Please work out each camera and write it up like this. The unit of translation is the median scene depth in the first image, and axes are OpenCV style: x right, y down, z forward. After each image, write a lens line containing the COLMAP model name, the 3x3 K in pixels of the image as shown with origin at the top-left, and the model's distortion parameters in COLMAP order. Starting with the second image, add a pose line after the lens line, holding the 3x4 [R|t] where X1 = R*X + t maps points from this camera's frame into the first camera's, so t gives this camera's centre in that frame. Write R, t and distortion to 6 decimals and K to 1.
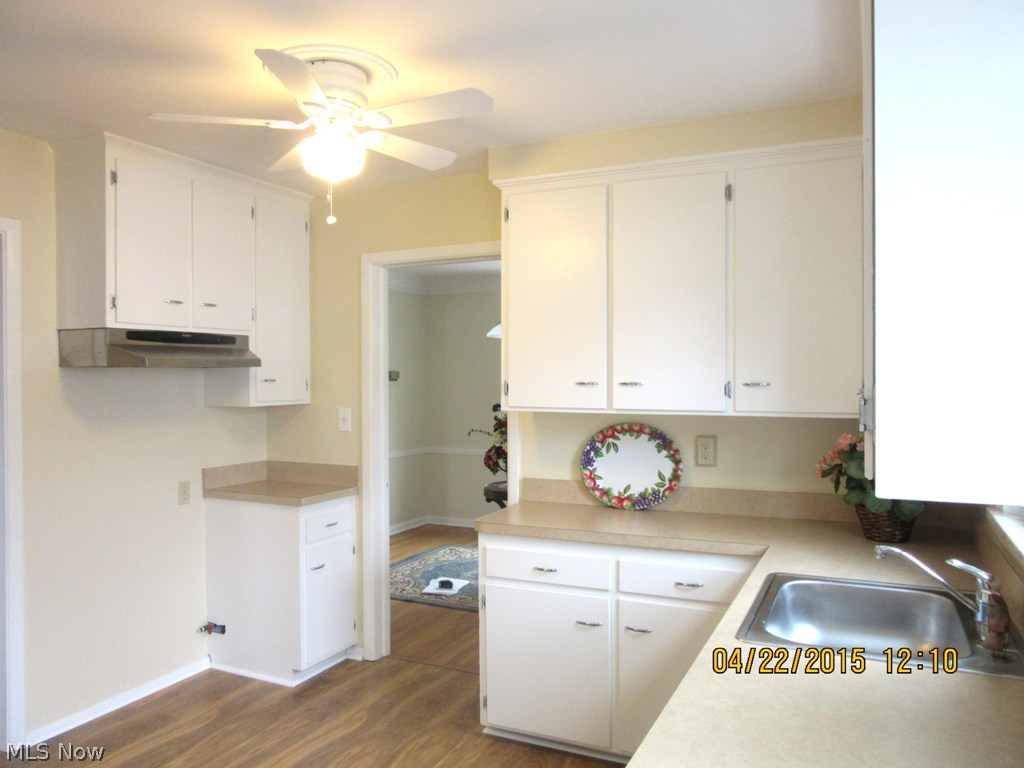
lens RADIAL K [[766.5, 0, 511.3], [0, 766.5, 381.6], [0, 0, 1]] dist [-0.017911, 0.003110]
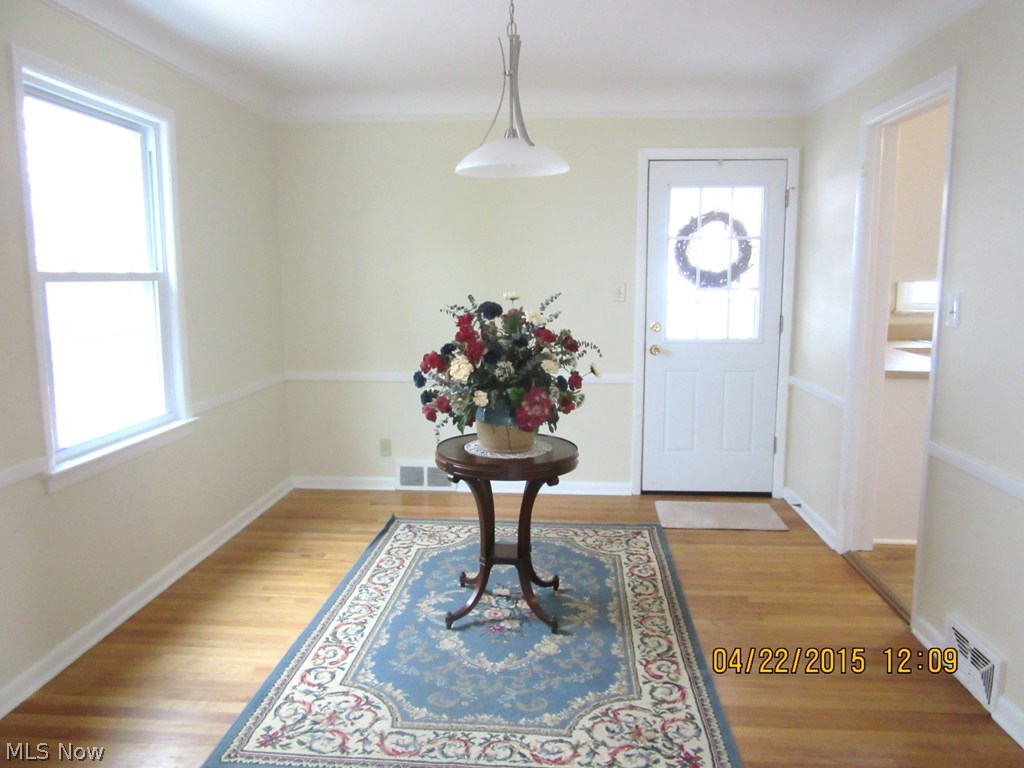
lens RADIAL K [[766.5, 0, 511.7], [0, 766.5, 384.2], [0, 0, 1]] dist [-0.017911, 0.003110]
pose [[-0.351944, -0.128085, 0.927216, -0.489138], [0.005726, 0.990280, 0.138970, 0.008230], [-0.936004, 0.054219, -0.347790, 1.160147]]
